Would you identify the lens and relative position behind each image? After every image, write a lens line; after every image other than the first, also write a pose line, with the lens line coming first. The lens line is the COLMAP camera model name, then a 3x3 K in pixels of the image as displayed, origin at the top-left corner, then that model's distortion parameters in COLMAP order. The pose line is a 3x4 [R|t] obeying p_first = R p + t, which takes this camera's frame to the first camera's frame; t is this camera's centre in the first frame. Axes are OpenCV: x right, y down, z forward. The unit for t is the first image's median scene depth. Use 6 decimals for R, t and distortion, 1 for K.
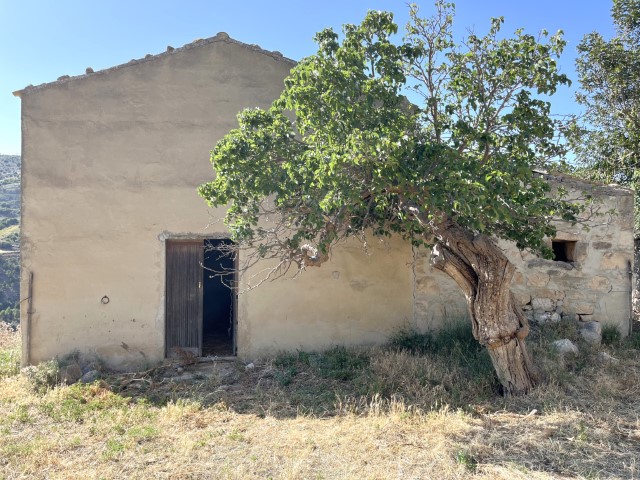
lens RADIAL K [[483.6, 0, 319.4], [0, 483.6, 240.0], [0, 0, 1]] dist [0.049248, -0.041370]
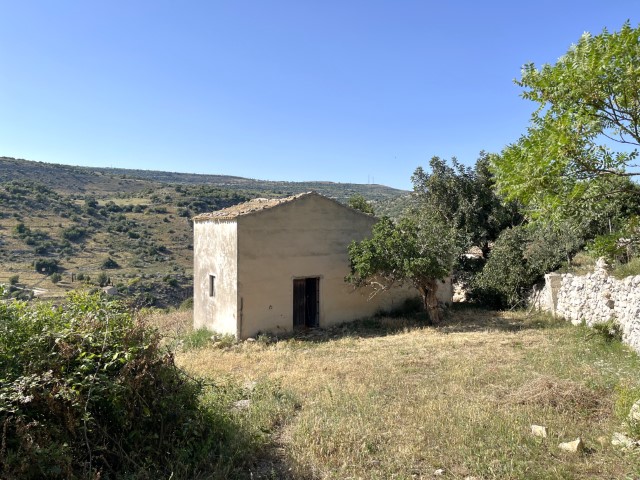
lens RADIAL K [[483.6, 0, 321.2], [0, 483.6, 239.9], [0, 0, 1]] dist [0.049248, -0.041370]
pose [[0.901388, -0.016684, 0.432691, -1.204434], [0.012724, 0.999846, 0.012045, -0.217945], [-0.432825, -0.005352, 0.901462, -1.156703]]
